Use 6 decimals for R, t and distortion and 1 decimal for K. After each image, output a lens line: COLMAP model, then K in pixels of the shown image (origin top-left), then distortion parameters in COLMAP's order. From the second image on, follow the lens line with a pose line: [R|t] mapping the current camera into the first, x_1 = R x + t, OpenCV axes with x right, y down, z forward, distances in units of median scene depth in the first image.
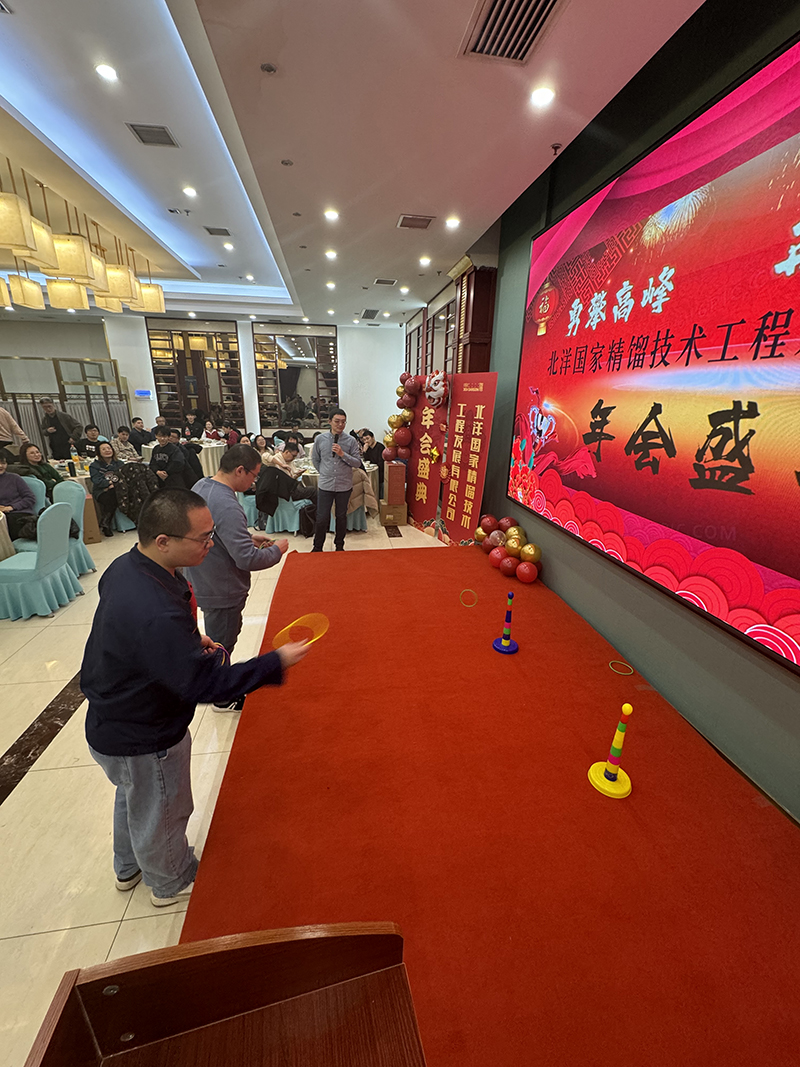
lens RADIAL K [[423.5, 0, 400.0], [0, 423.5, 533.5], [0, 0, 1]] dist [-0.010968, -0.000087]
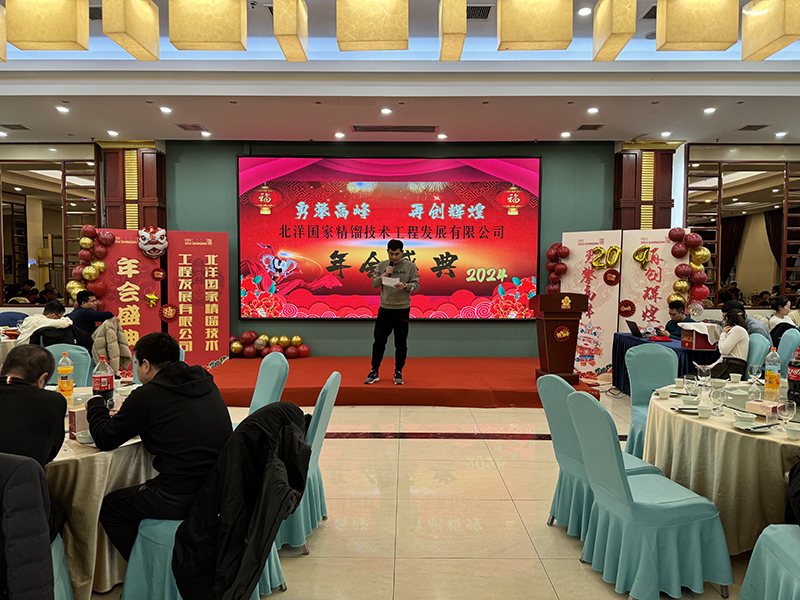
lens RADIAL K [[566.2, 0, 396.6], [0, 566.2, 301.3], [0, 0, 1]] dist [0.060285, -0.130196]
pose [[0.169630, -0.066625, 0.983253, -2.603001], [0.305239, 0.952202, 0.011861, -0.011281], [-0.937046, 0.298115, 0.181858, 0.289516]]
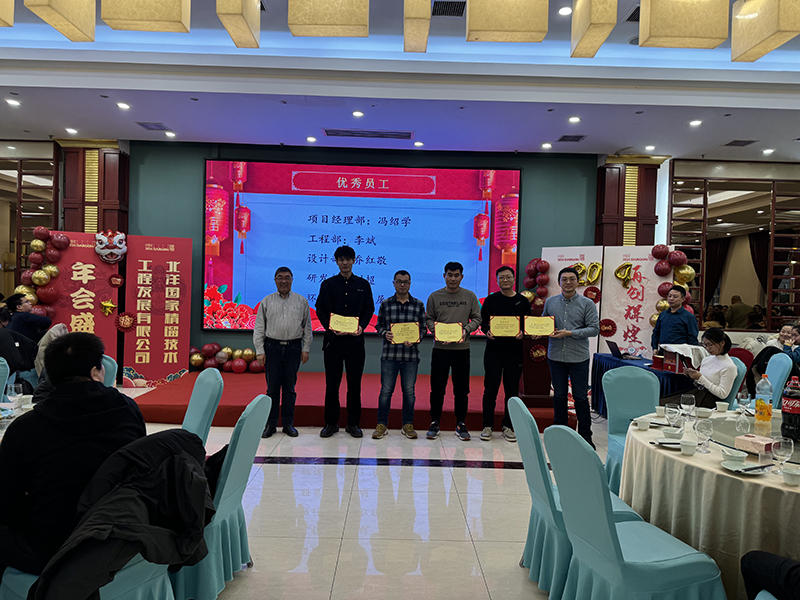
lens RADIAL K [[566.2, 0, 396.6], [0, 566.2, 301.3], [0, 0, 1]] dist [0.060285, -0.130196]
pose [[0.147956, -0.037208, 0.988294, -2.444012], [0.283606, 0.958920, -0.006356, 0.017832], [-0.947458, 0.281226, 0.152430, 0.244812]]
